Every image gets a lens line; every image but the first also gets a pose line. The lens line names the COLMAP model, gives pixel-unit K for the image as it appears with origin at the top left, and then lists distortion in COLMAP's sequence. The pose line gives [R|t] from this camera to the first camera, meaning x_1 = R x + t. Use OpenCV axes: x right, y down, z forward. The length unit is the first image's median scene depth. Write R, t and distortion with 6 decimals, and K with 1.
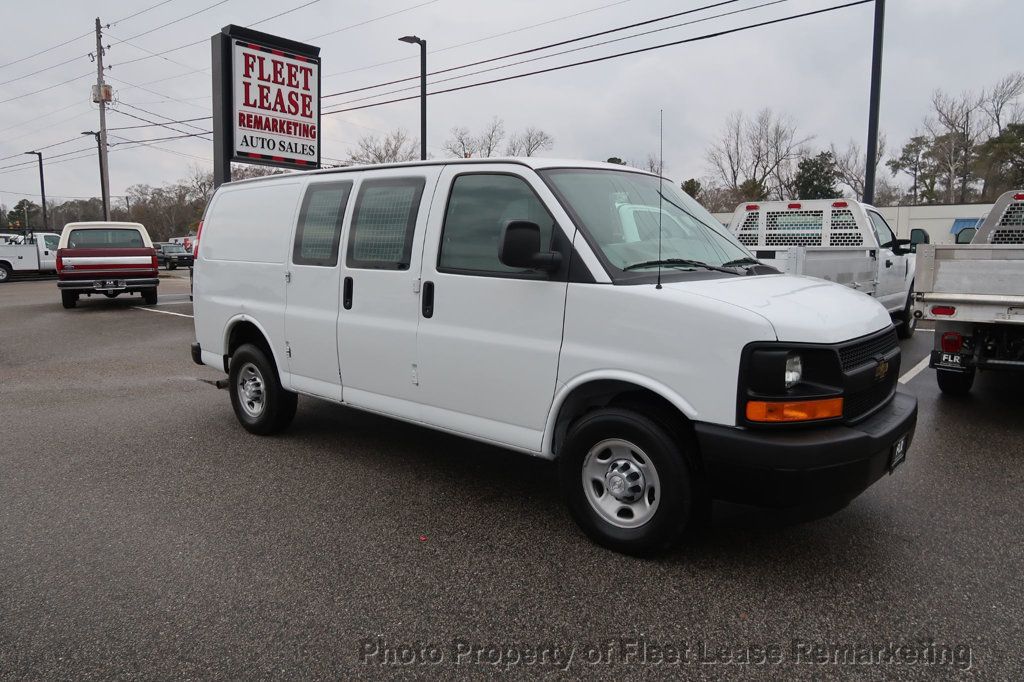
lens RADIAL K [[706.4, 0, 507.5], [0, 706.4, 339.9], [0, 0, 1]] dist [-0.025031, 0.007845]
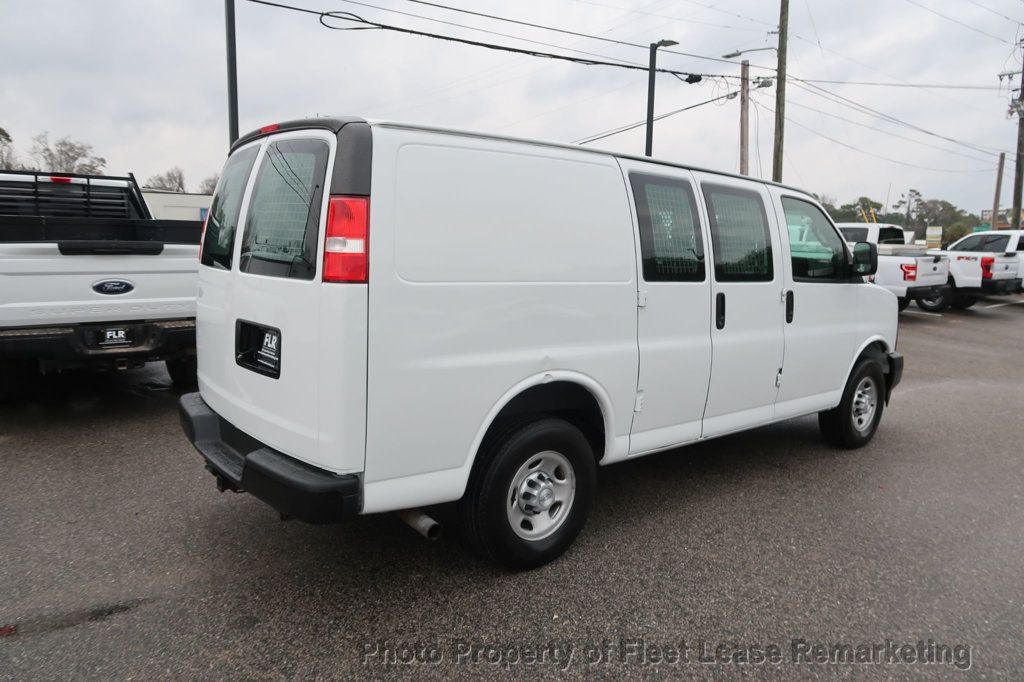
lens RADIAL K [[706.4, 0, 511.2], [0, 706.4, 342.2], [0, 0, 1]] dist [-0.025031, 0.007845]
pose [[0.165899, -0.134189, 0.976970, -0.354207], [0.104125, 0.987544, 0.117960, -0.049658], [-0.980630, 0.082158, 0.177805, 0.343702]]
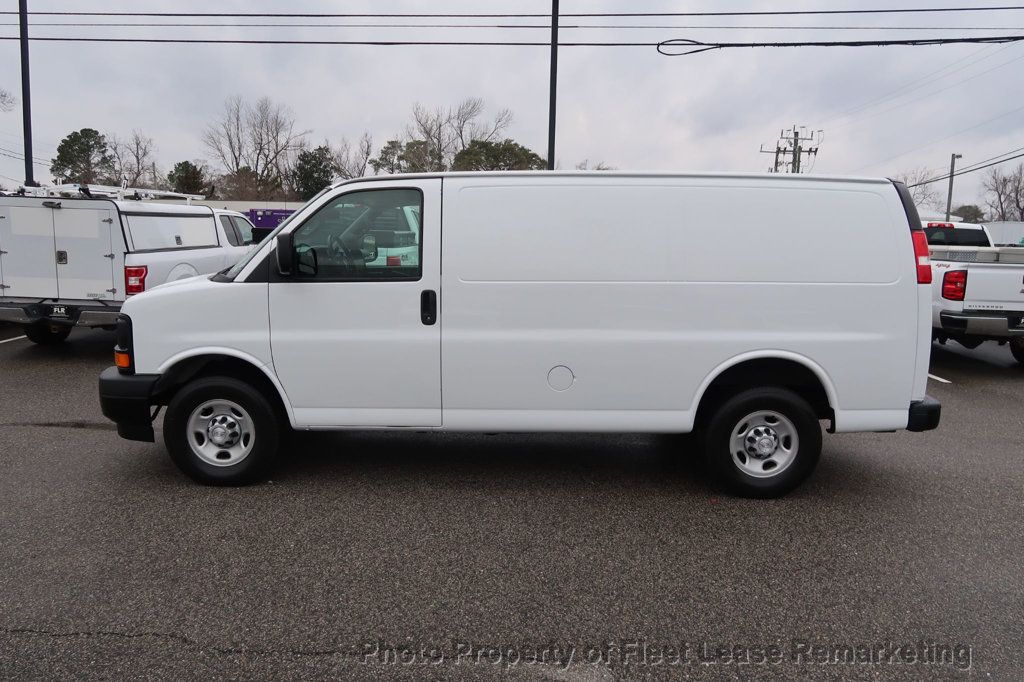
lens RADIAL K [[706.4, 0, 511.9], [0, 706.4, 344.9], [0, 0, 1]] dist [-0.025031, 0.007845]
pose [[0.759573, -0.071503, 0.646479, -0.282340], [0.055512, 0.997439, 0.045097, -0.015895], [-0.648048, 0.001633, 0.761598, 0.070418]]
